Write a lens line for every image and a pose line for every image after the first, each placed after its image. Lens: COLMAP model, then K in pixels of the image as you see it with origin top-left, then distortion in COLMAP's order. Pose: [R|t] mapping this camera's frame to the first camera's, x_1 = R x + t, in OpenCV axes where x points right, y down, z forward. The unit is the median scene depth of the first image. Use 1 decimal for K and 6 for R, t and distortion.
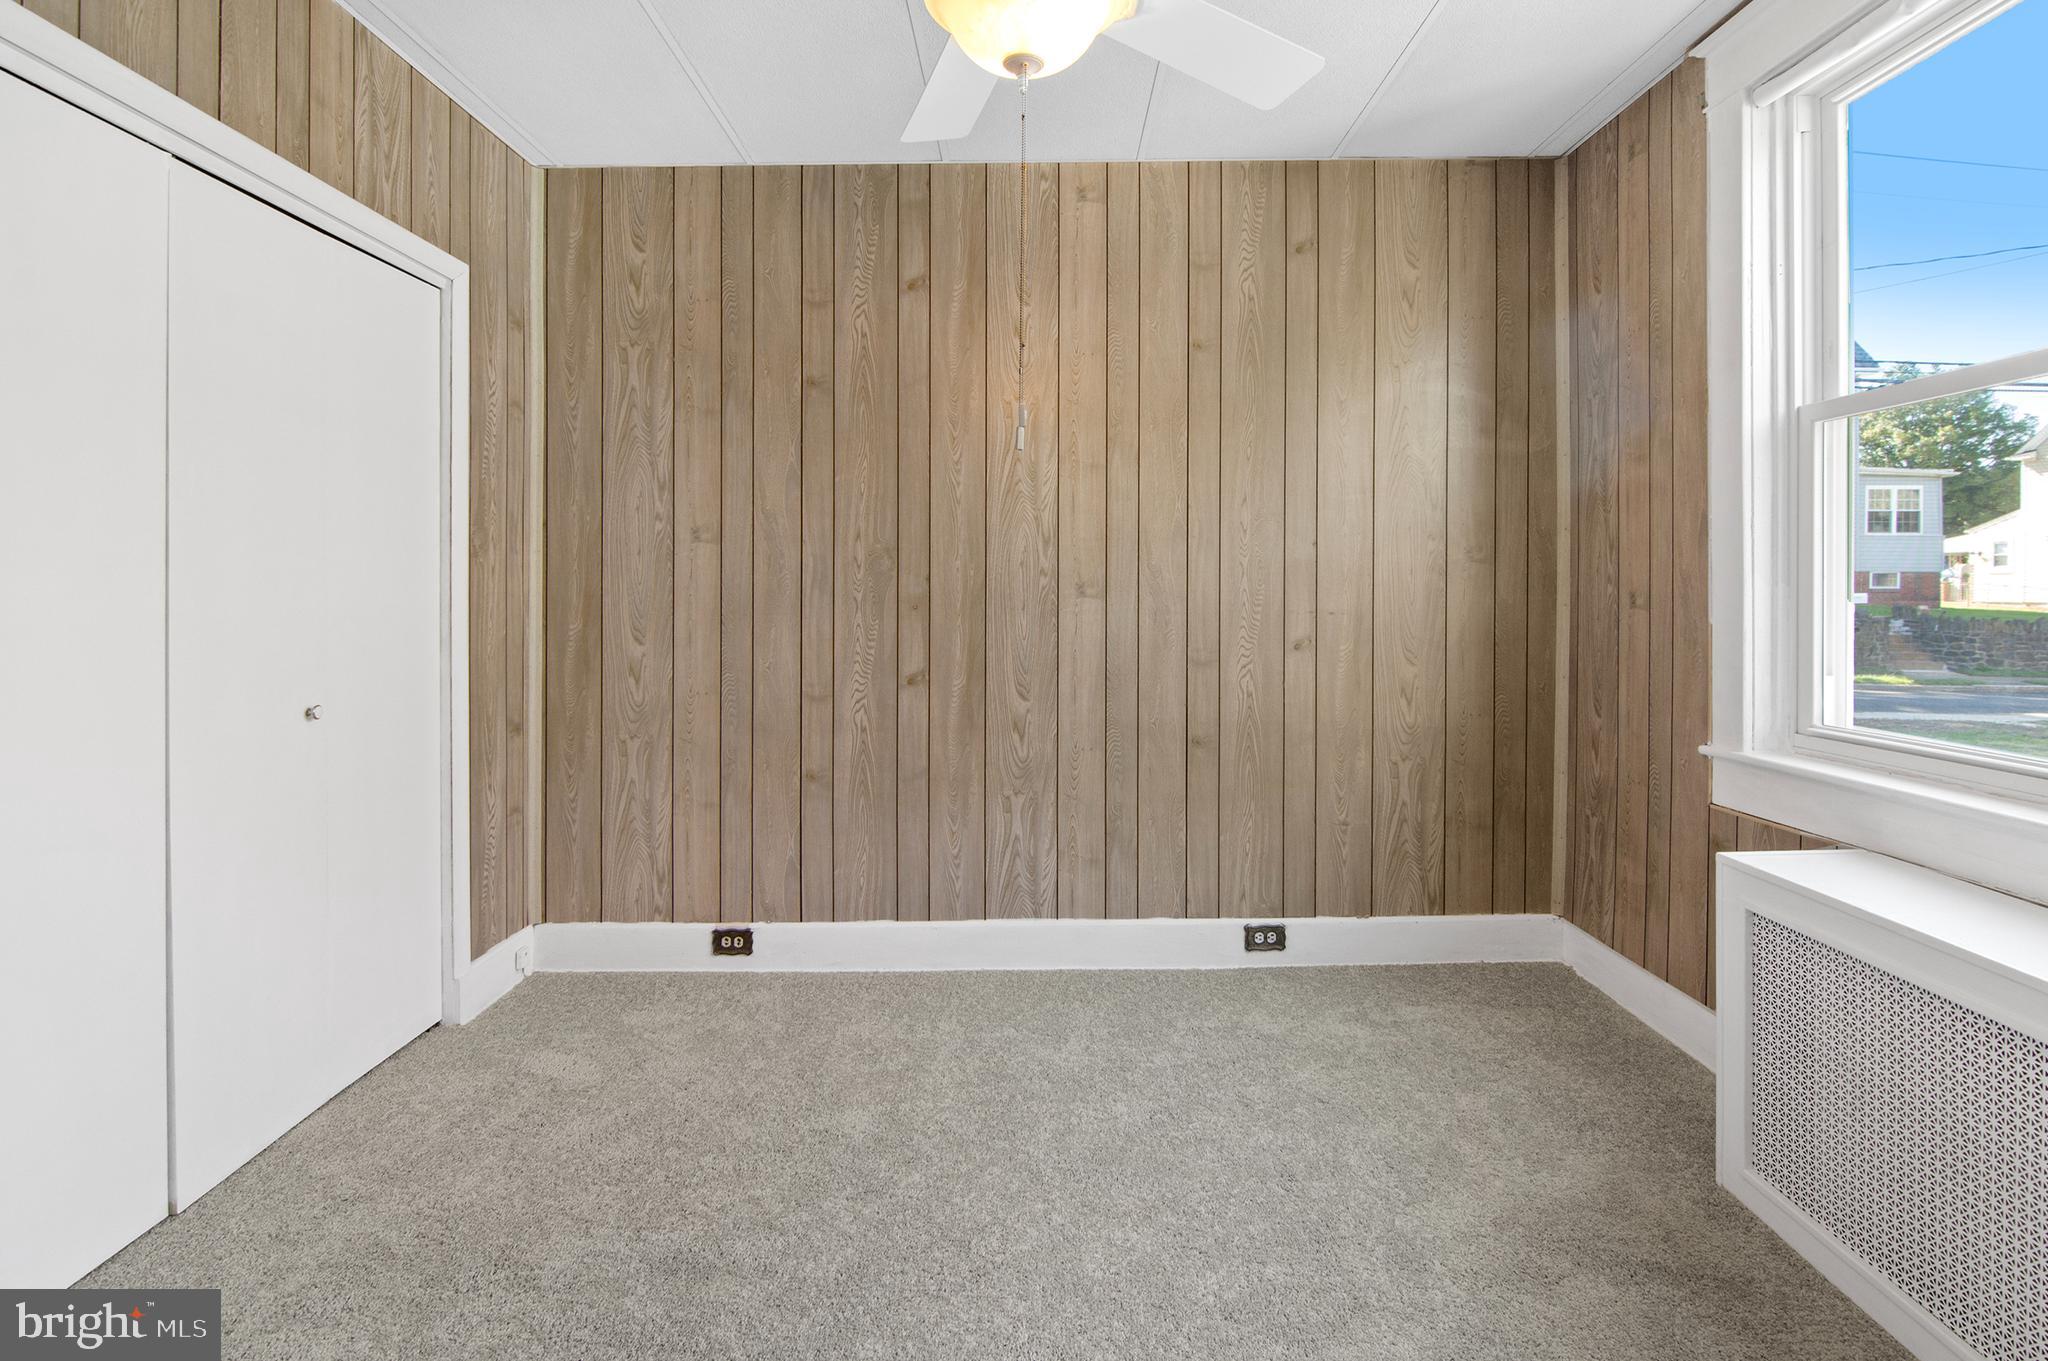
lens RADIAL K [[1040.5, 0, 1027.5], [0, 1040.5, 588.6], [0, 0, 1]] dist [-0.003719, -0.006282]
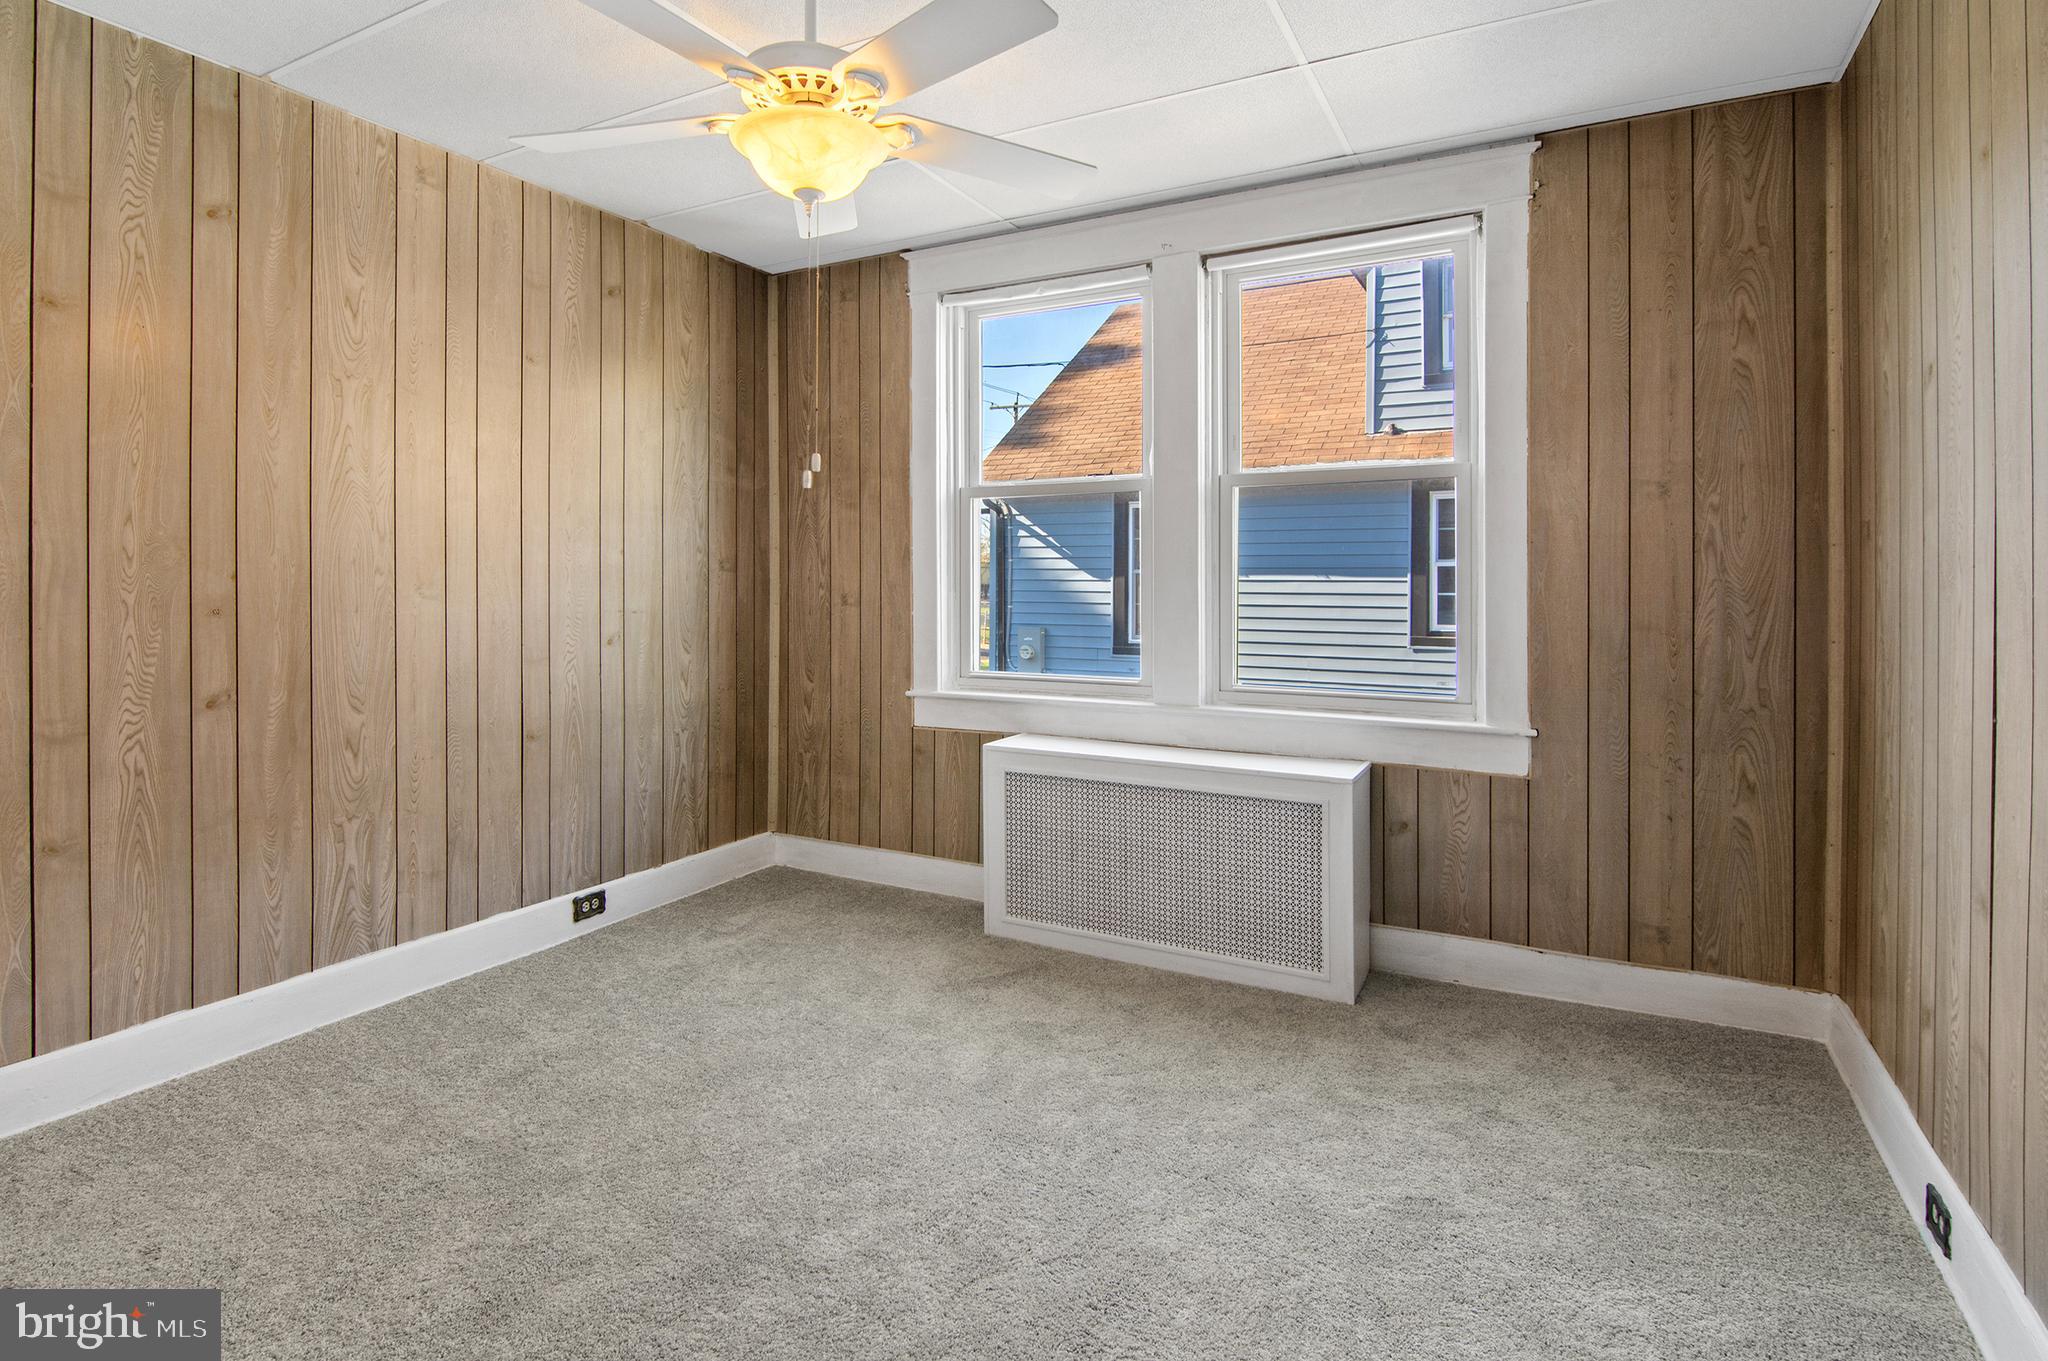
lens RADIAL K [[1003.3, 0, 1023.7], [0, 1003.3, 575.3], [0, 0, 1]] dist [0.000346, -0.005292]
pose [[0.481560, 0.017525, 0.876238, -0.490403], [-0.007374, 0.999846, -0.015945, -0.002835], [-0.876382, 0.001217, 0.481615, 0.077576]]
